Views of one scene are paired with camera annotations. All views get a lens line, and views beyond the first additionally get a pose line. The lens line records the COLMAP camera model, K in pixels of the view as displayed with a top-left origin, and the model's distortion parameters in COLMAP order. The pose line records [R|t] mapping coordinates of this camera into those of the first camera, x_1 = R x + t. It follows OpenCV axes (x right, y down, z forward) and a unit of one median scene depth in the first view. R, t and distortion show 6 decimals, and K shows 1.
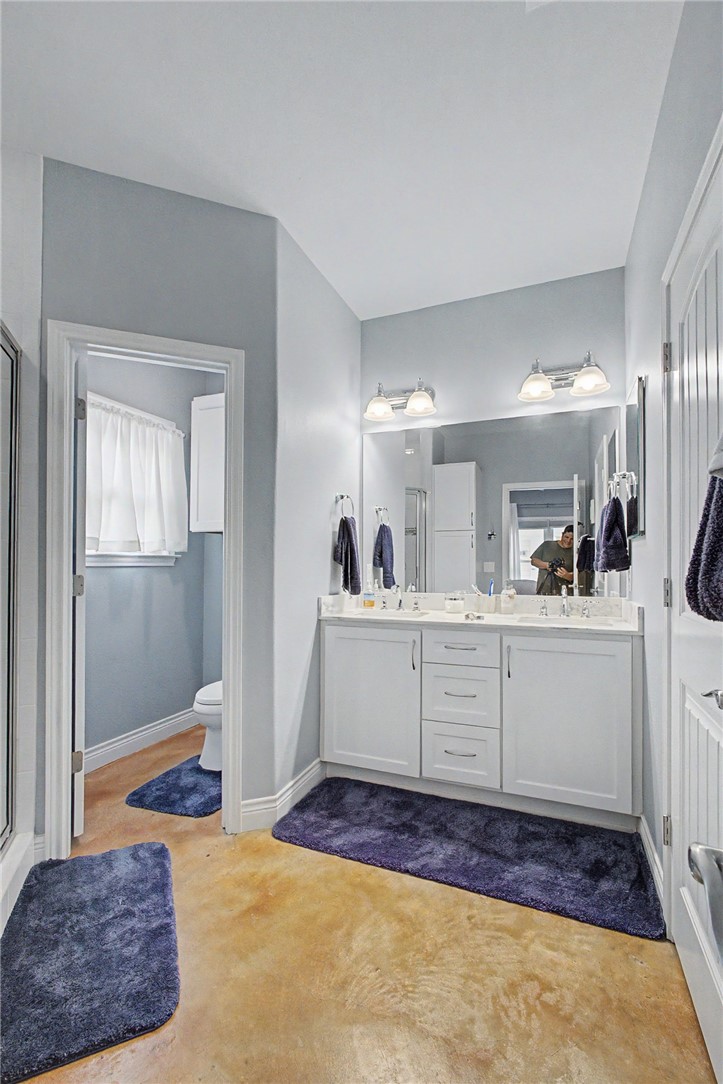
lens RADIAL K [[465.0, 0, 361.5], [0, 465.0, 552.0], [0, 0, 1]] dist [-0.014658, 0.006079]
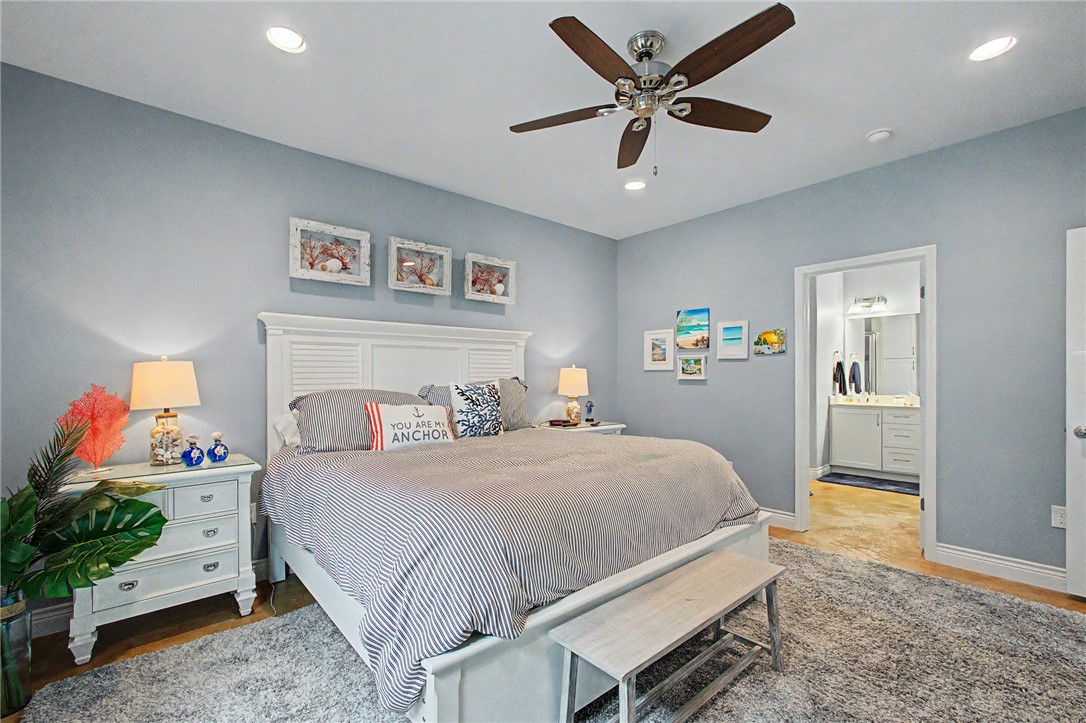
lens RADIAL K [[465.8, 0, 546.9], [0, 465.8, 372.6], [0, 0, 1]] dist [-0.014658, 0.006079]
pose [[0.896908, -0.006007, -0.442176, -0.312485], [0.013973, 0.999793, 0.014760, -0.071117], [0.441996, -0.019417, 0.896807, -1.641053]]
